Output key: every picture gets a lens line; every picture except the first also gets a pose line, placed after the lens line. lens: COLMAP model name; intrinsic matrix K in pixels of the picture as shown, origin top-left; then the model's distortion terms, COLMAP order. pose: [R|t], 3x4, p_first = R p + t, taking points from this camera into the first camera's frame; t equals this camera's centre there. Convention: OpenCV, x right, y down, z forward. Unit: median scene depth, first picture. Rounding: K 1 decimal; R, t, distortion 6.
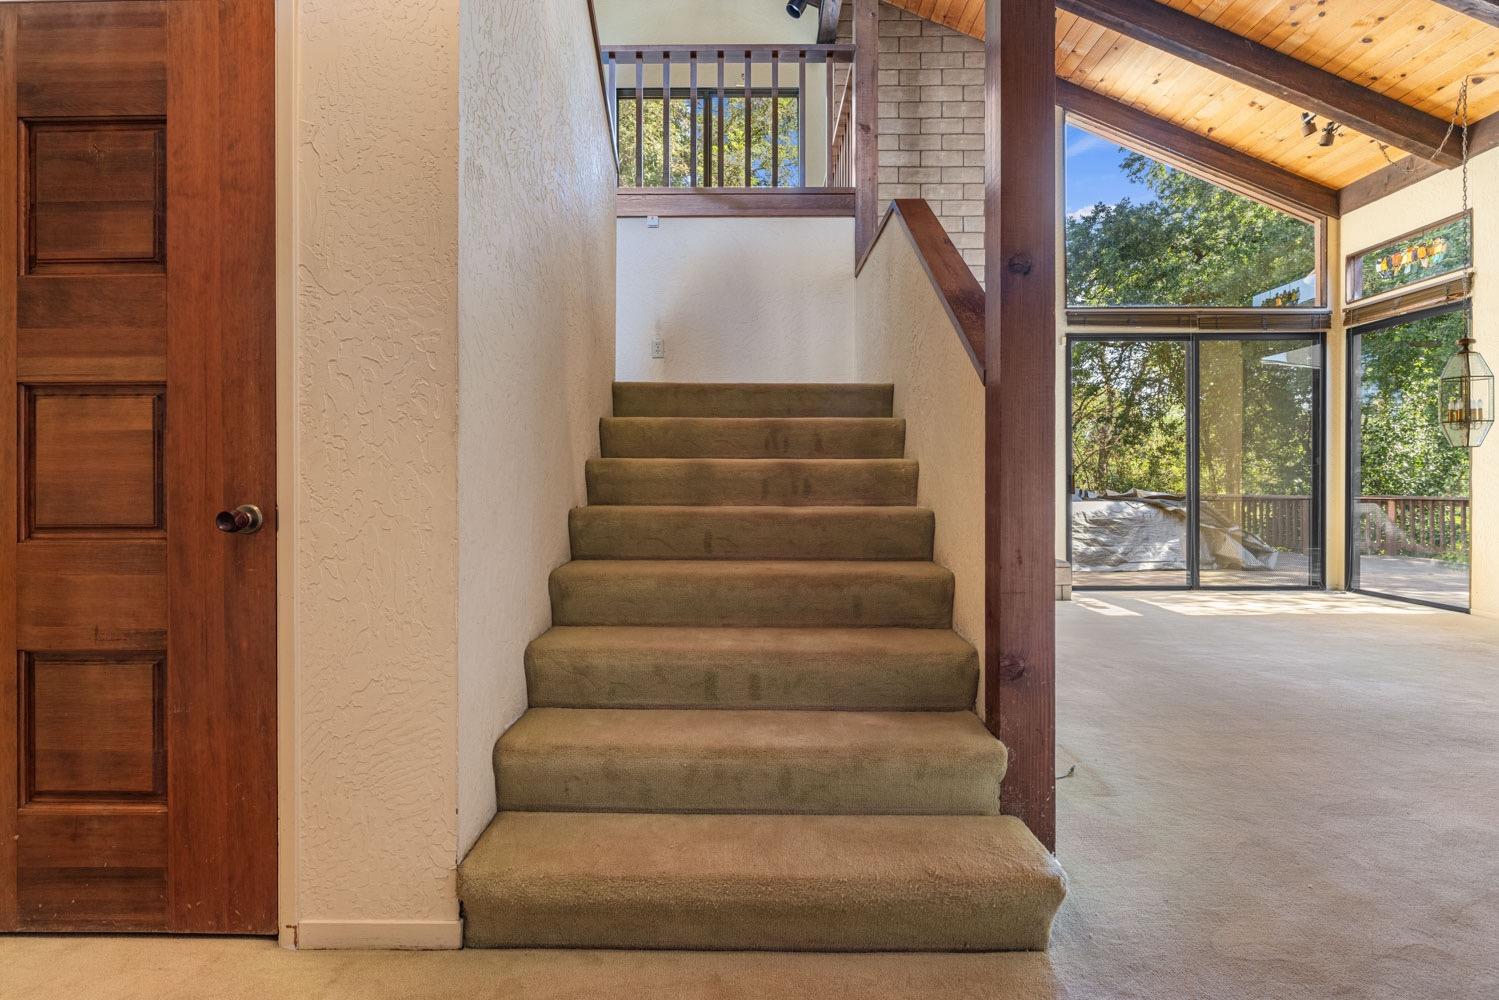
lens RADIAL K [[751.6, 0, 745.2], [0, 751.6, 485.5], [0, 0, 1]] dist [-0.005588, 0.001205]
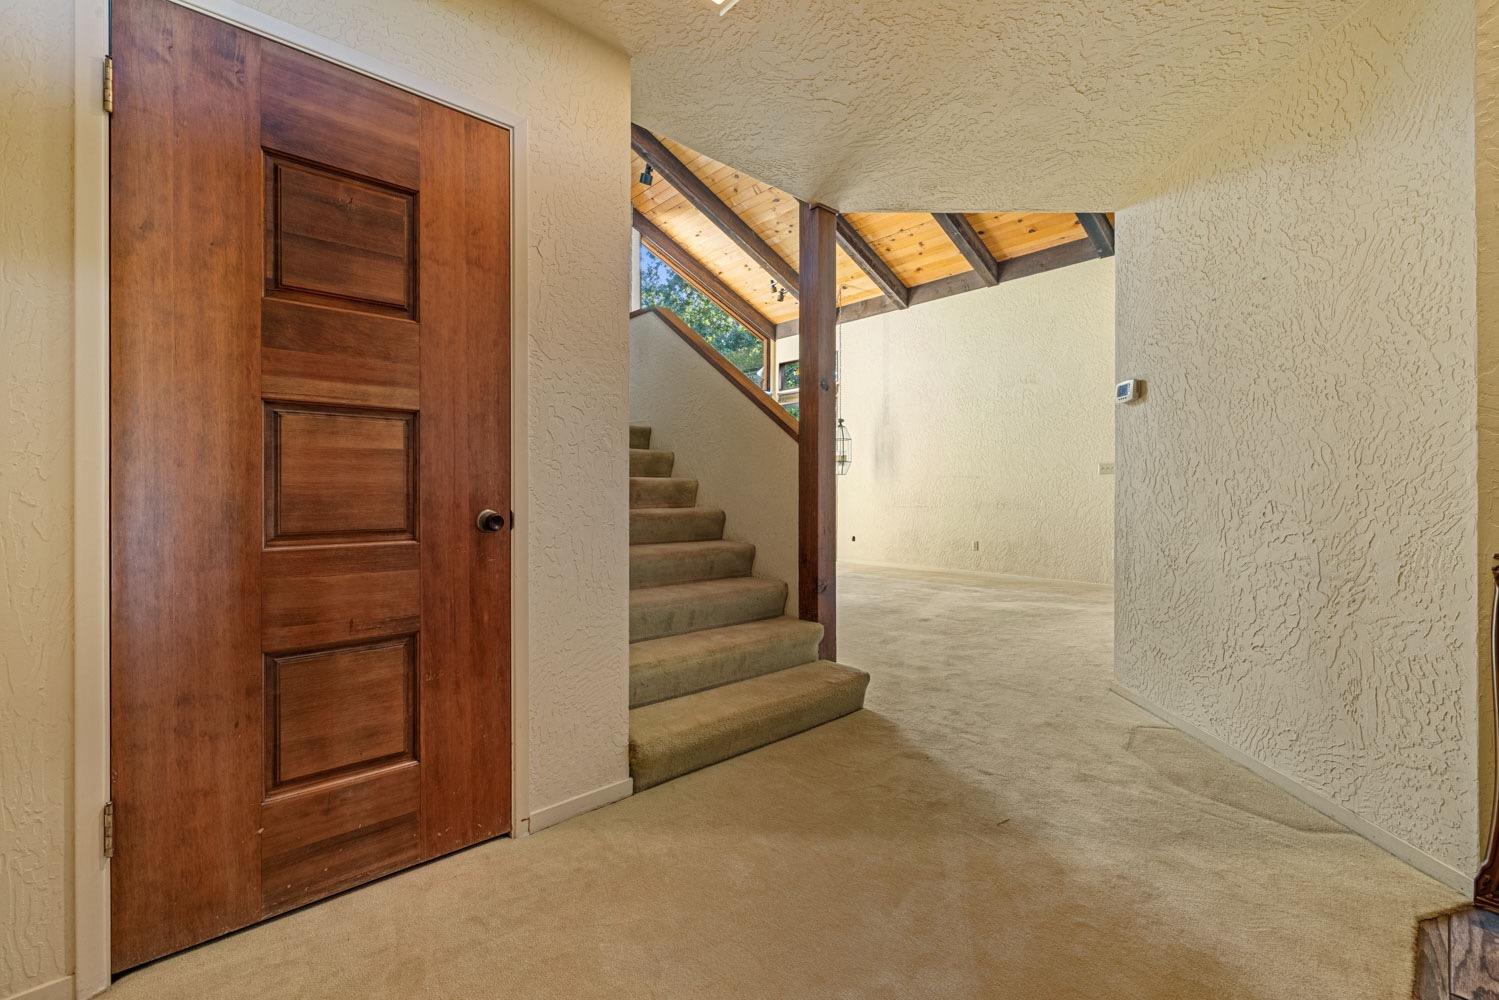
lens RADIAL K [[627.9, 0, 744.5], [0, 627.9, 494.5], [0, 0, 1]] dist [-0.001412, -0.000556]
pose [[0.736551, -0.000492, 0.676382, -1.068139], [0.000489, 1.000000, 0.000196, -0.002083], [-0.676382, 0.000186, 0.736551, -0.108269]]
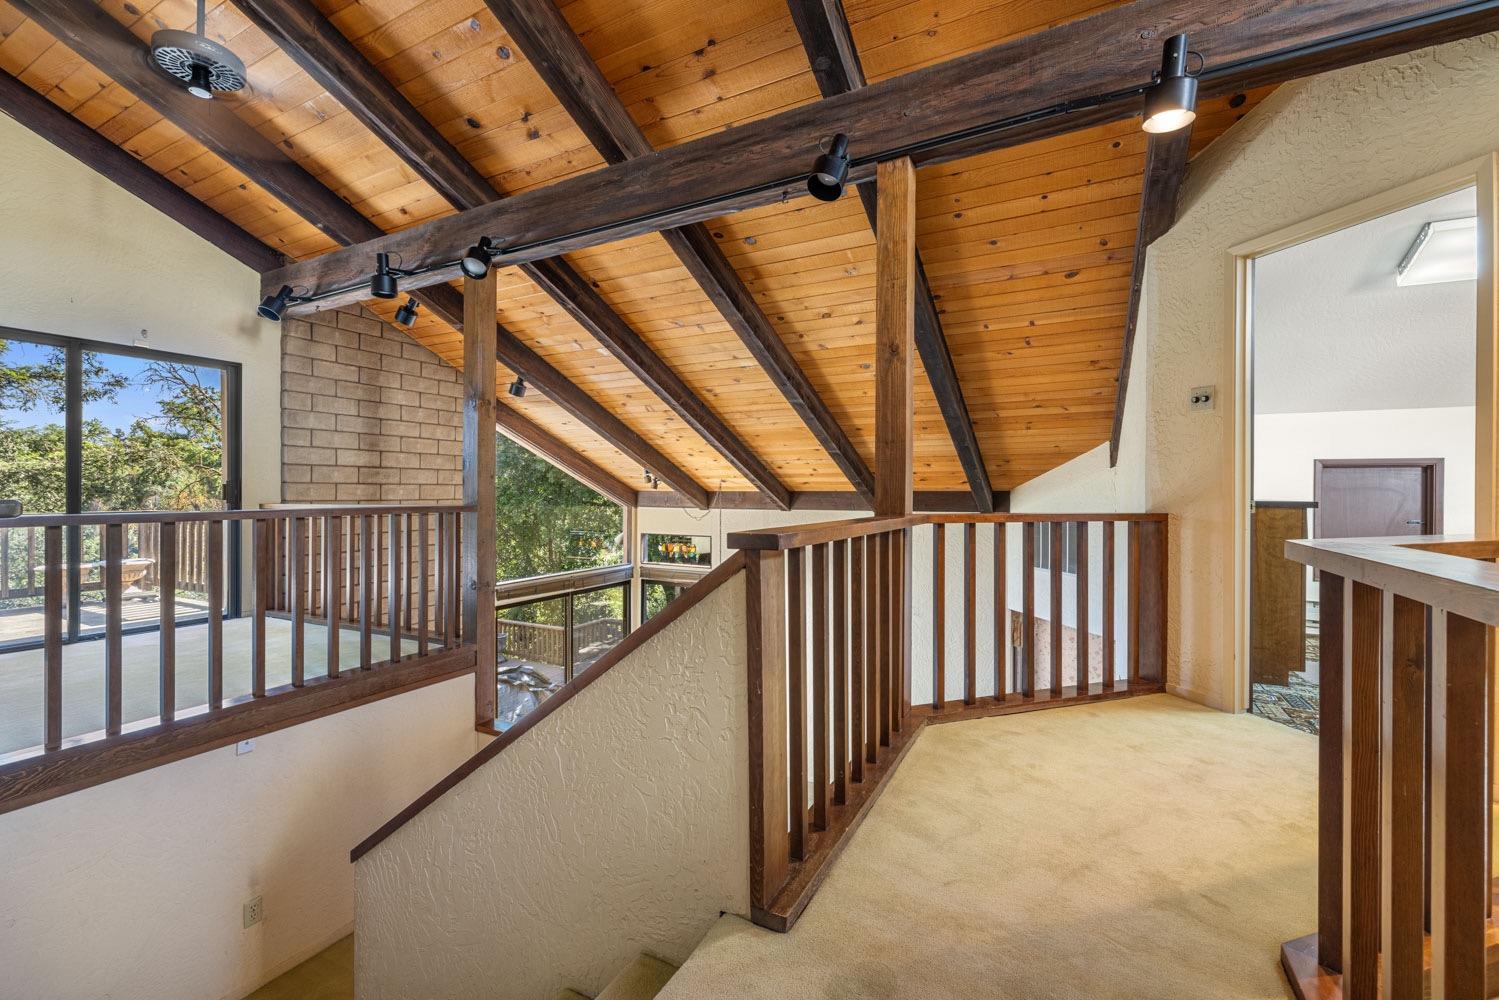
lens RADIAL K [[627.9, 0, 746.6], [0, 627.9, 497.3], [0, 0, 1]] dist [-0.001412, -0.000556]
pose [[0.460216, -0.003941, 0.887798, -1.237883], [-0.000073, 0.999990, 0.004476, -1.674703], [-0.887807, -0.002125, 0.460211, 0.770392]]
